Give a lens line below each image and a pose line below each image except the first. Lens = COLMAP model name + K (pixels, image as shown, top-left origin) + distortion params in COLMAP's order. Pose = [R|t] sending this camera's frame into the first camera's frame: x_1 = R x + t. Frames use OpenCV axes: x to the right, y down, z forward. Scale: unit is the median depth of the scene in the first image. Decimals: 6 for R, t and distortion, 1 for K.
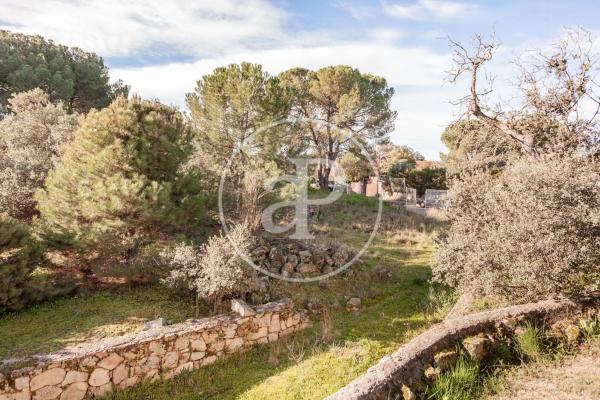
lens RADIAL K [[344.1, 0, 299.7], [0, 344.1, 199.0], [0, 0, 1]] dist [-0.022702, 0.022222]
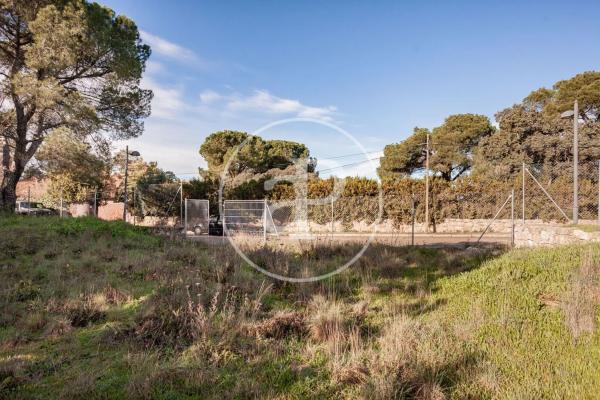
lens RADIAL K [[344.1, 0, 300.5], [0, 344.1, 197.0], [0, 0, 1]] dist [-0.022702, 0.022222]
pose [[0.739228, 0.009109, 0.673393, 0.048233], [0.056718, 0.995514, -0.075728, 0.010585], [-0.671062, 0.094174, 0.735396, 0.308905]]
